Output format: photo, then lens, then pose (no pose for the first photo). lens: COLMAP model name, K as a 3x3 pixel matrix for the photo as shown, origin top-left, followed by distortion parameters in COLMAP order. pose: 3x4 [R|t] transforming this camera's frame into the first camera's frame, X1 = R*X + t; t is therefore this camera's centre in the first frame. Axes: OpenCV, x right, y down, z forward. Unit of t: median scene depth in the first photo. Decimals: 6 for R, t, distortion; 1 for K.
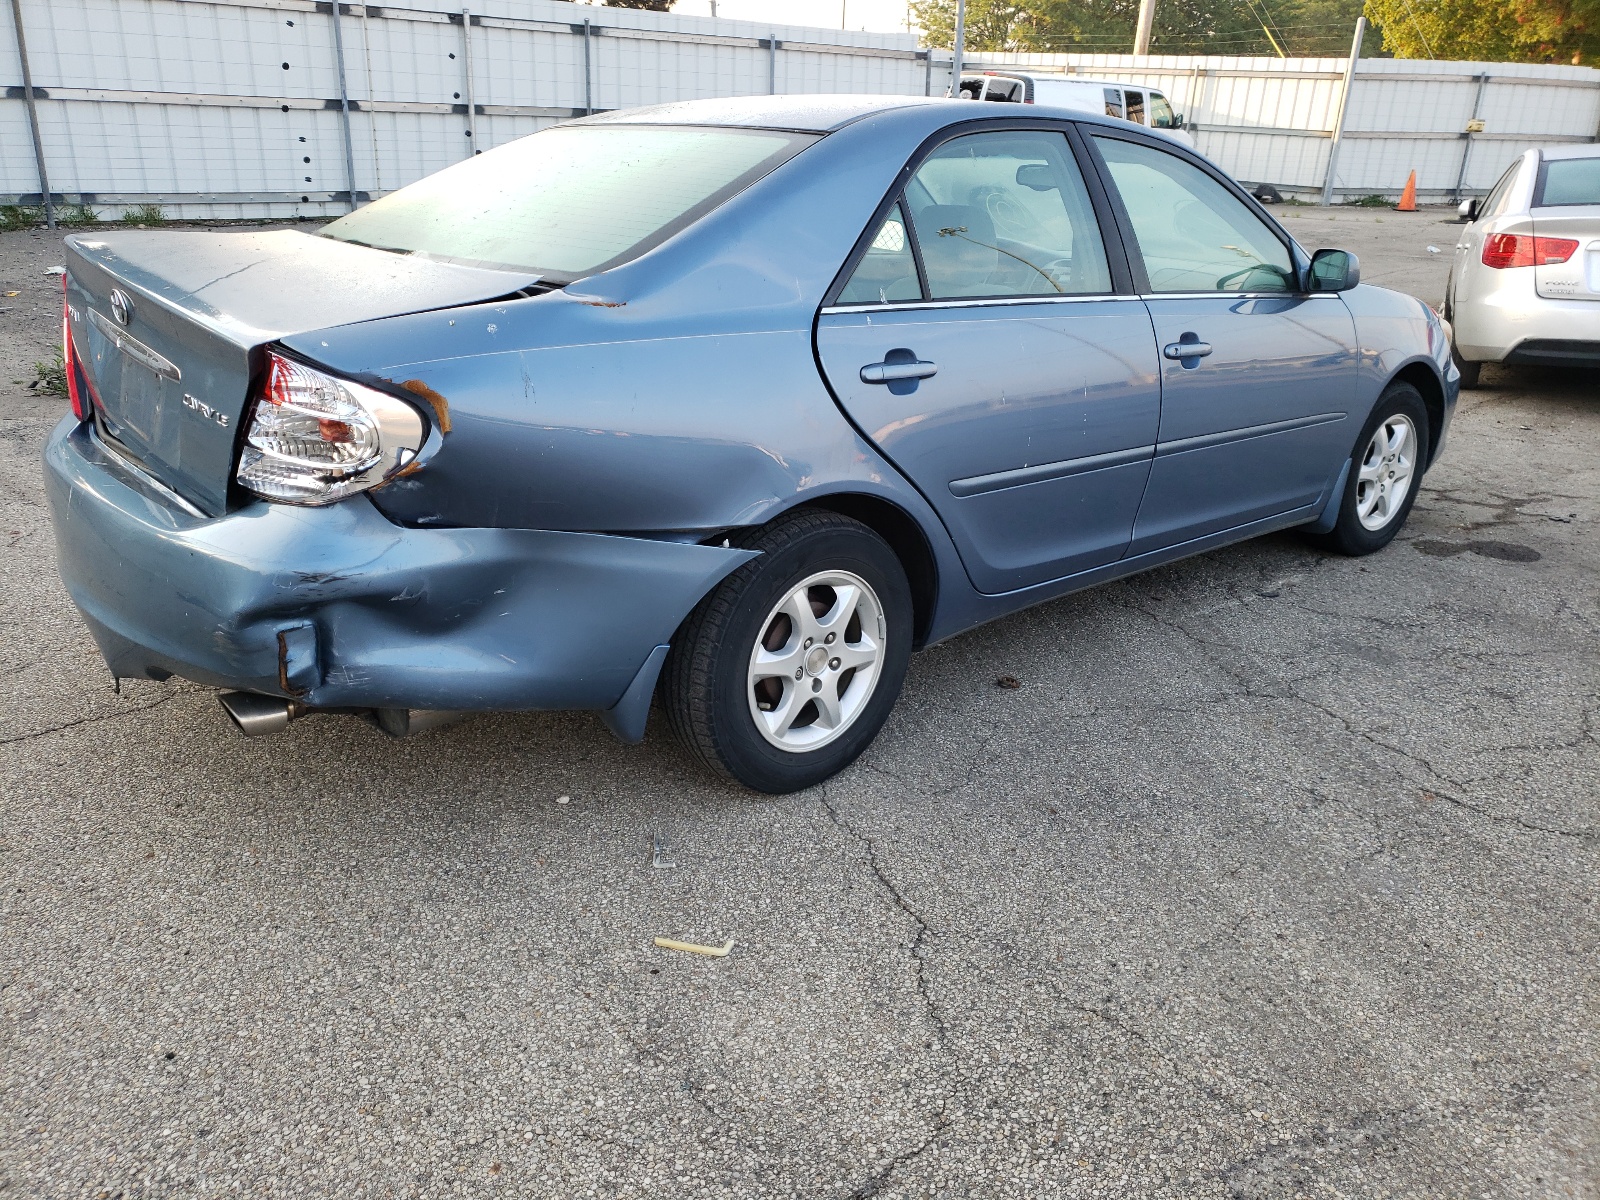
lens RADIAL K [[1268.8, 0, 787.5], [0, 1268.8, 604.1], [0, 0, 1]] dist [0.009857, 0.004347]
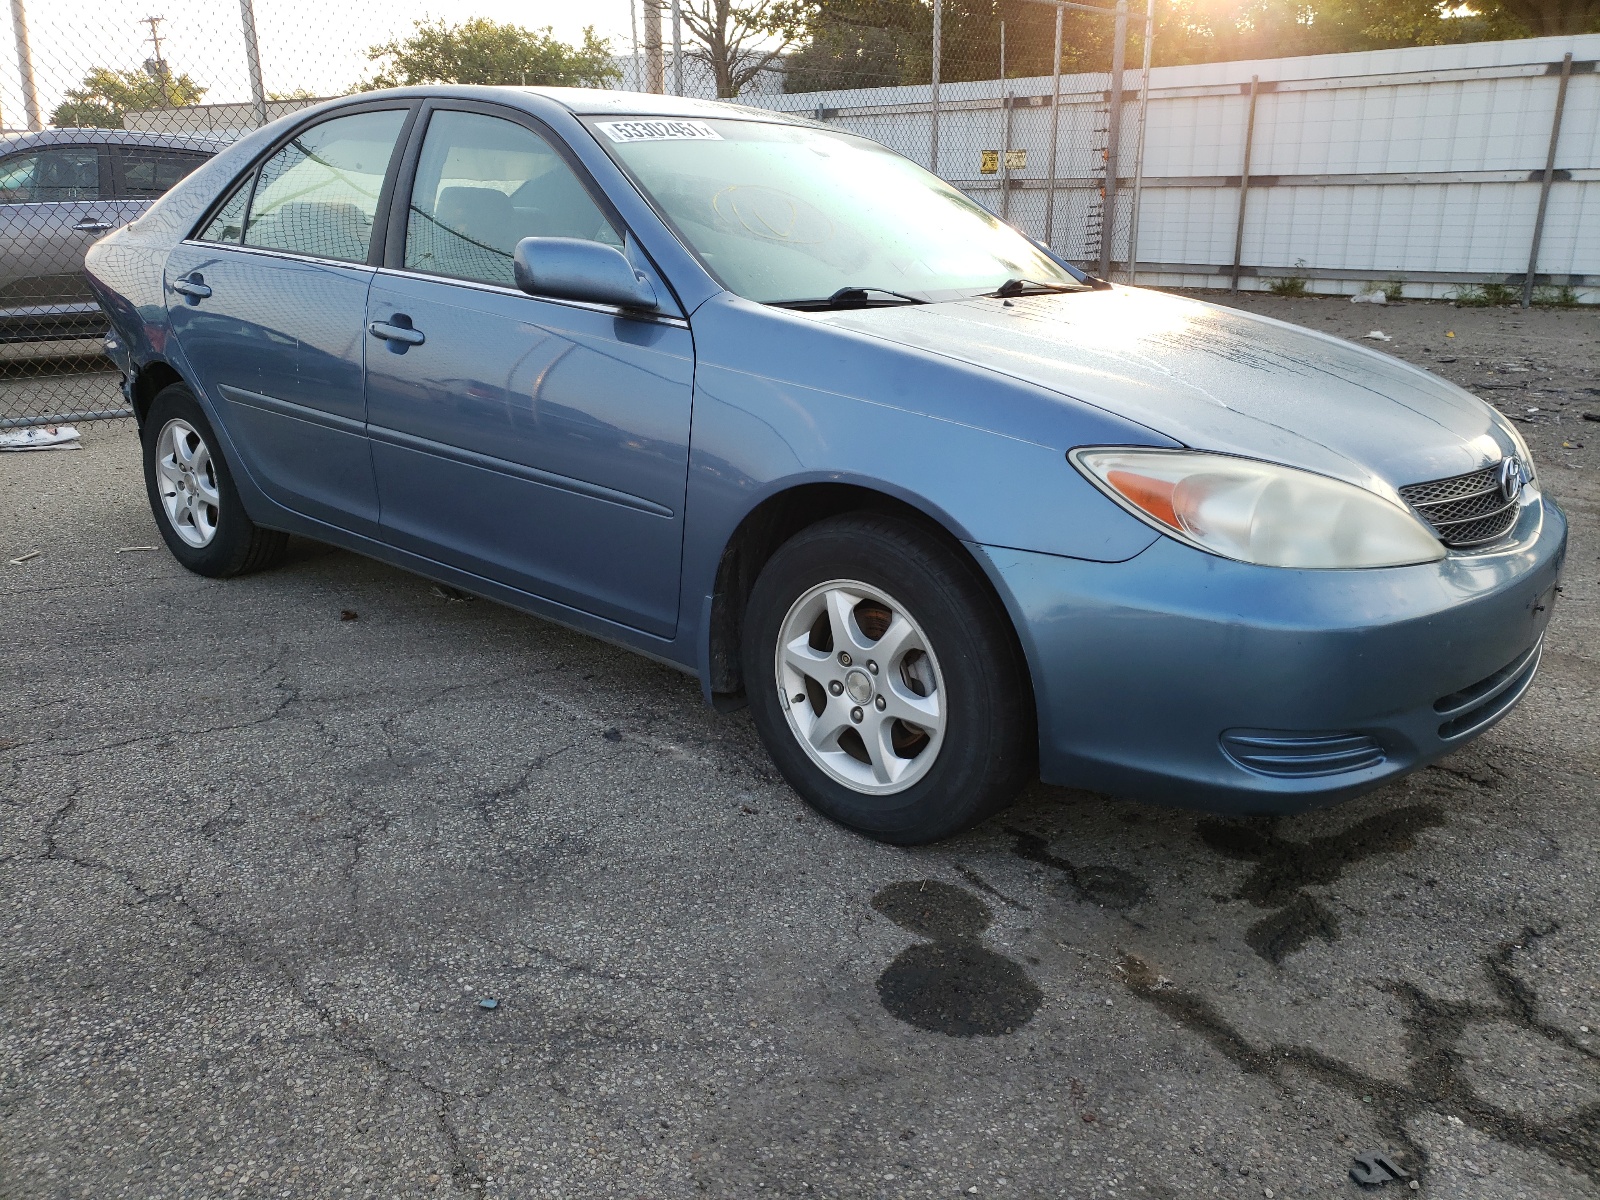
lens RADIAL K [[1248.0, 0, 800.0], [0, 1248.0, 600.0], [0, 0, 1]] dist [0.083551, -0.081723]
pose [[0.129145, 0.266729, -0.955080, 0.856633], [-0.351917, 0.912781, 0.207330, -0.211936], [0.927079, 0.309334, 0.211747, 0.765122]]
